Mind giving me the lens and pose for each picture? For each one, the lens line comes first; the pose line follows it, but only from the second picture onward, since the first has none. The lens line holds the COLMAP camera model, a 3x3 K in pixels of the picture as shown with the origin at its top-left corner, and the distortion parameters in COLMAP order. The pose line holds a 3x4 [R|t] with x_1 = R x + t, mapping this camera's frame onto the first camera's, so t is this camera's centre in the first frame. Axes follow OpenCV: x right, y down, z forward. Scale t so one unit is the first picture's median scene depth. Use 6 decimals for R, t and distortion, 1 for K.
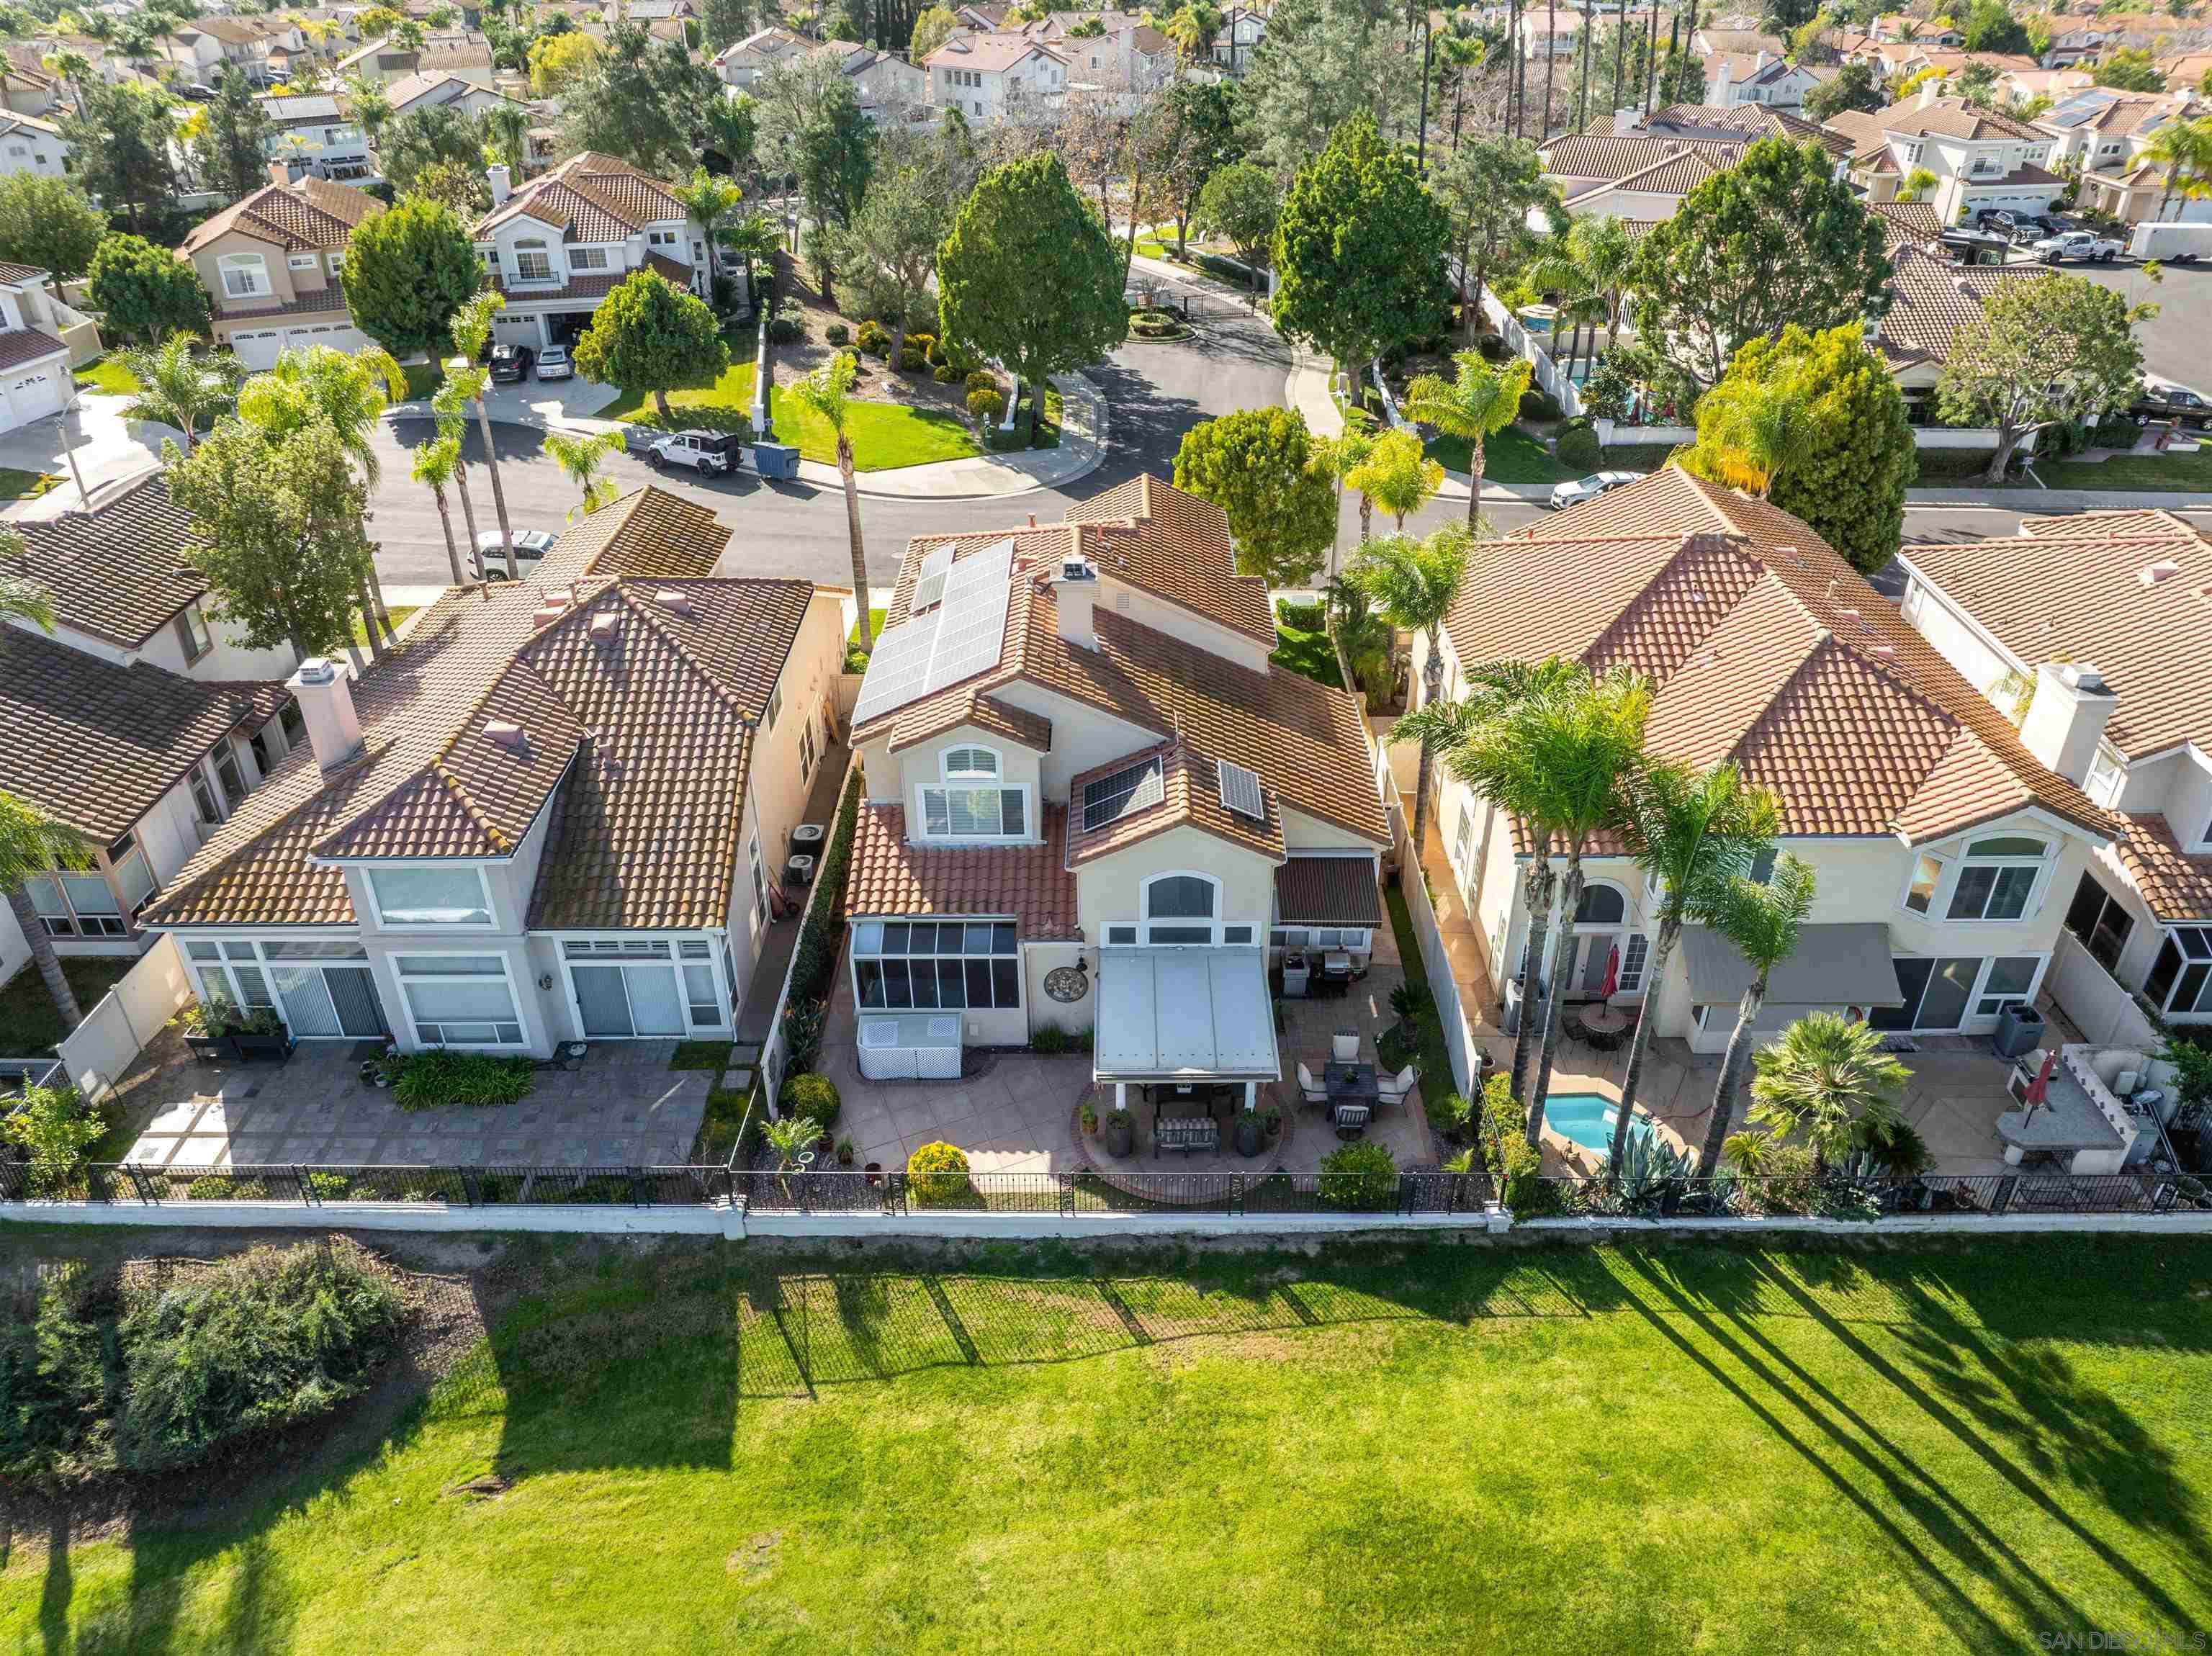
lens RADIAL K [[1568.7, 0, 1106.0], [0, 1568.7, 828.0], [0, 0, 1]] dist [-0.039774, 0.000105]
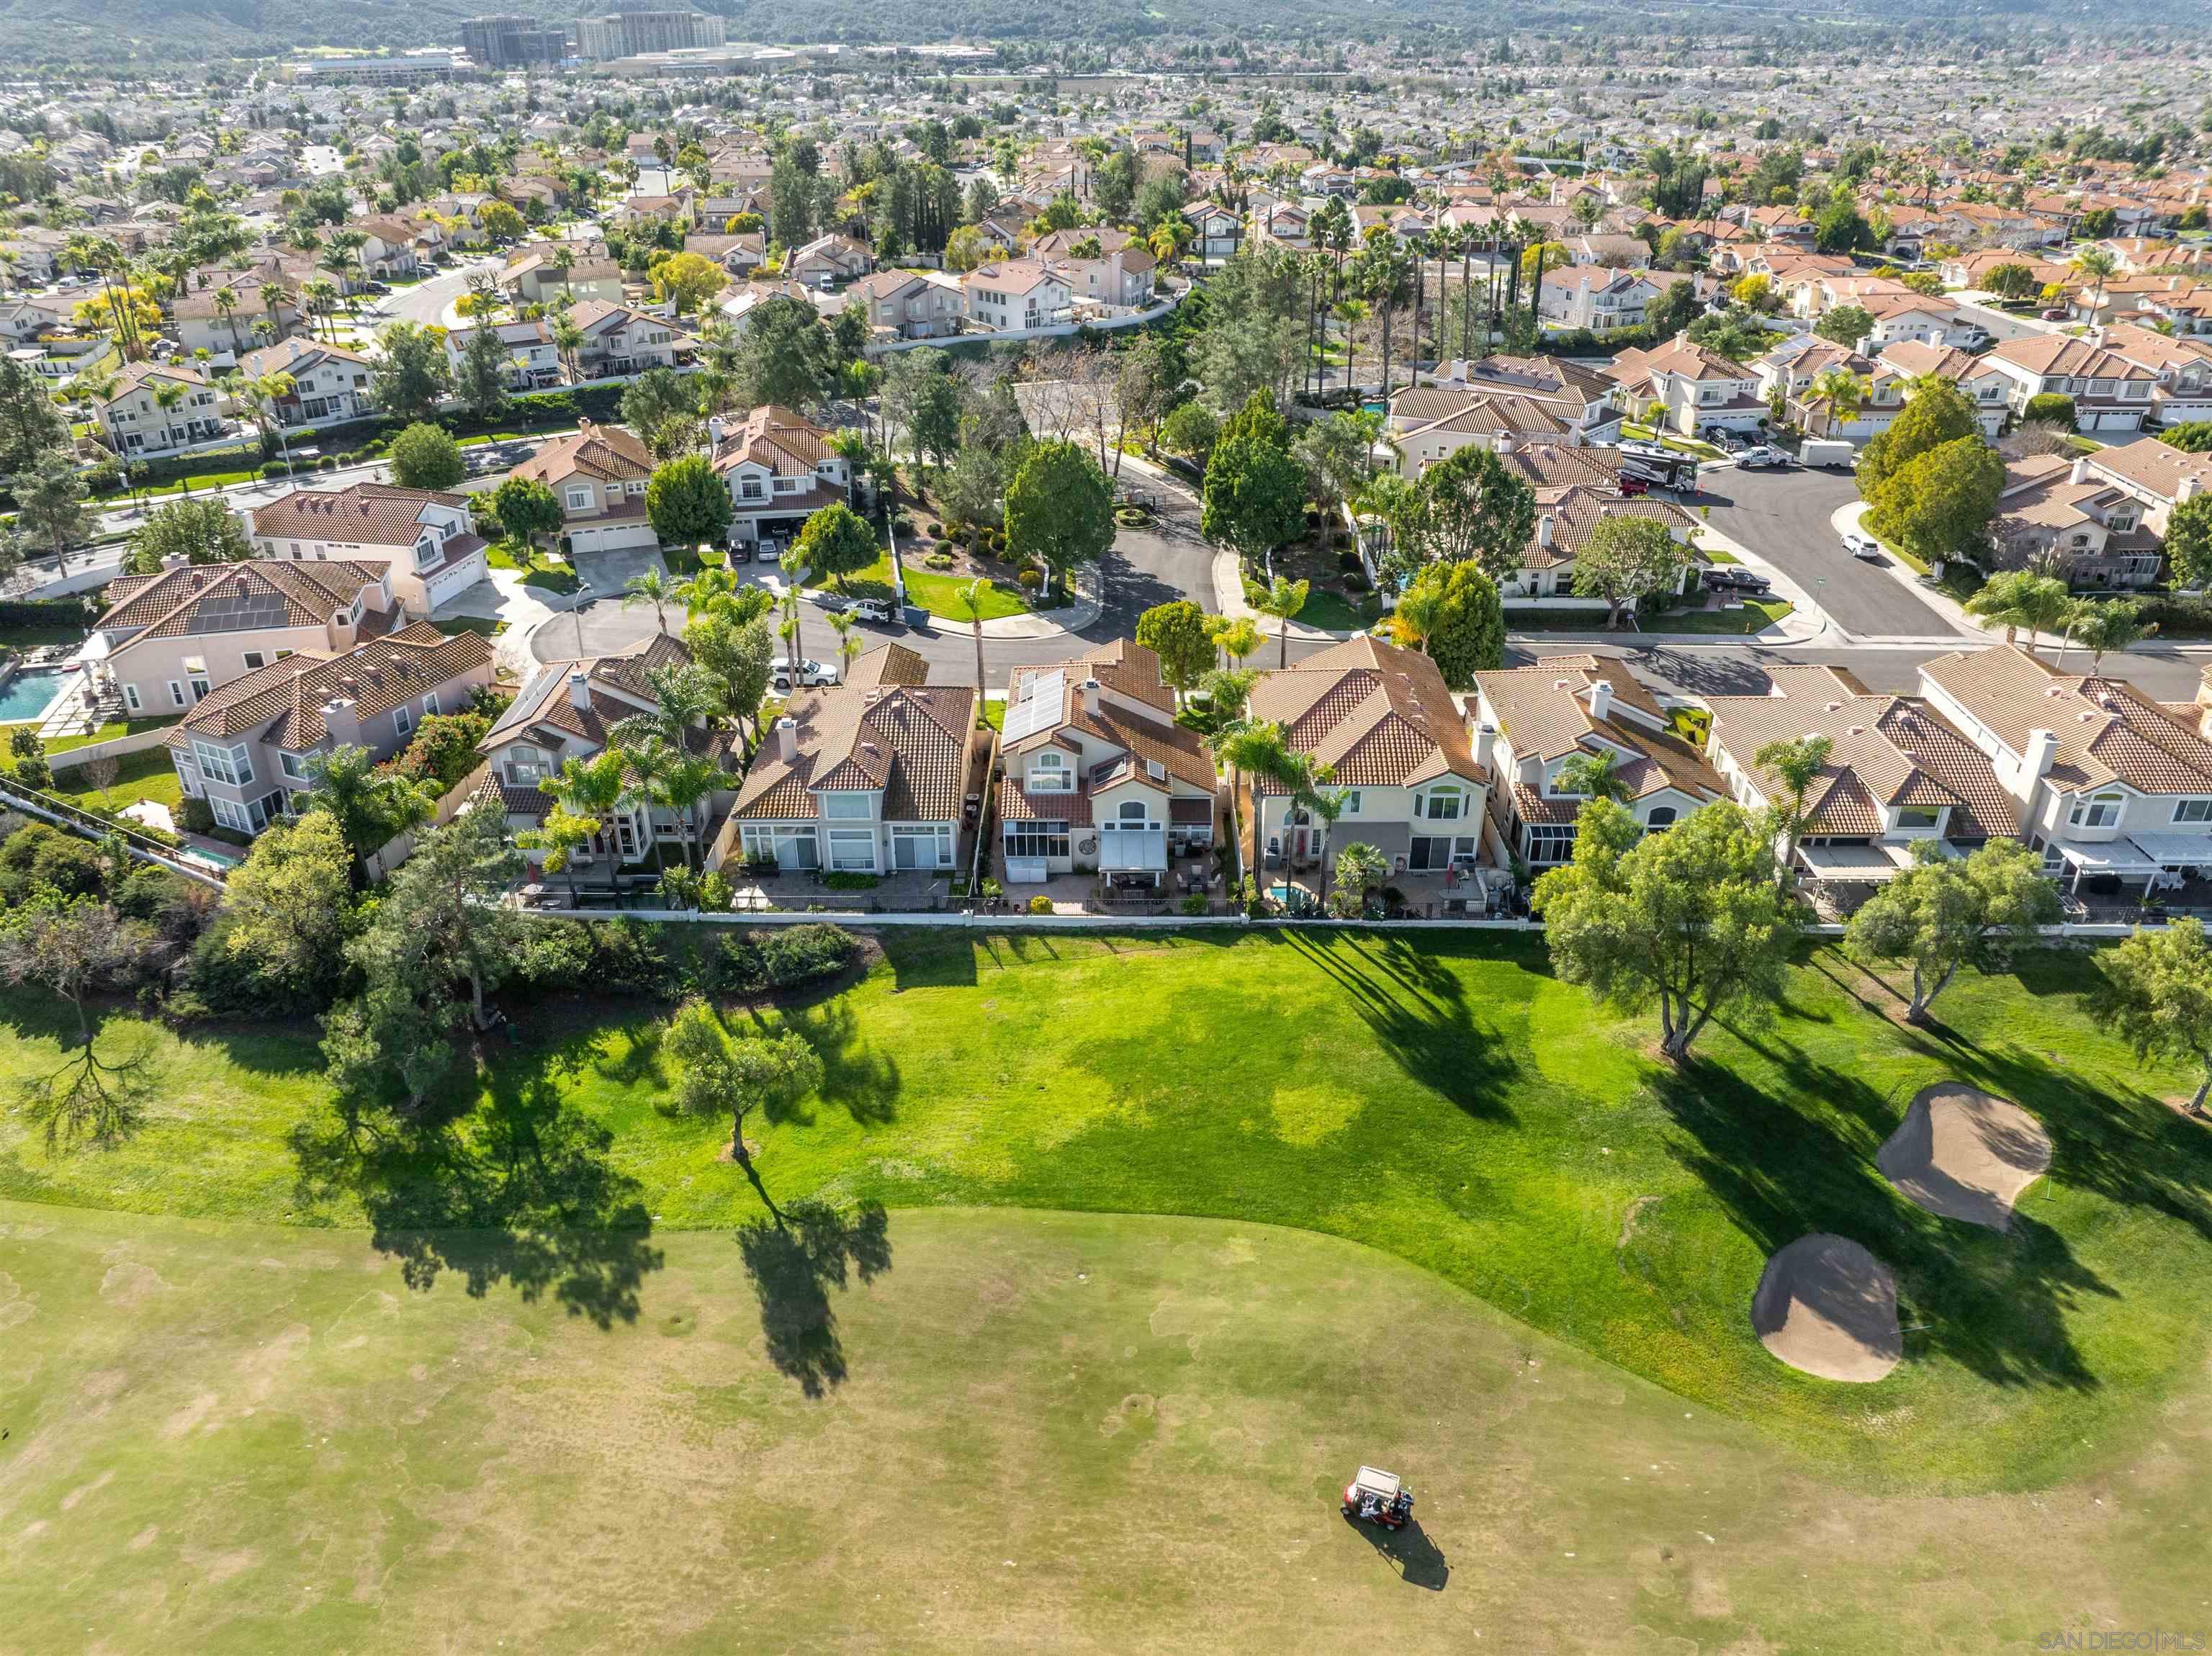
lens RADIAL K [[1539.4, 0, 1106.0], [0, 1539.4, 828.0], [0, 0, 1]] dist [-0.001295, -0.175805]
pose [[0.999982, 0.002748, 0.005252, -0.008418], [-0.002443, 0.998361, -0.057173, 0.202940], [-0.005400, 0.057159, 0.998350, -1.429925]]
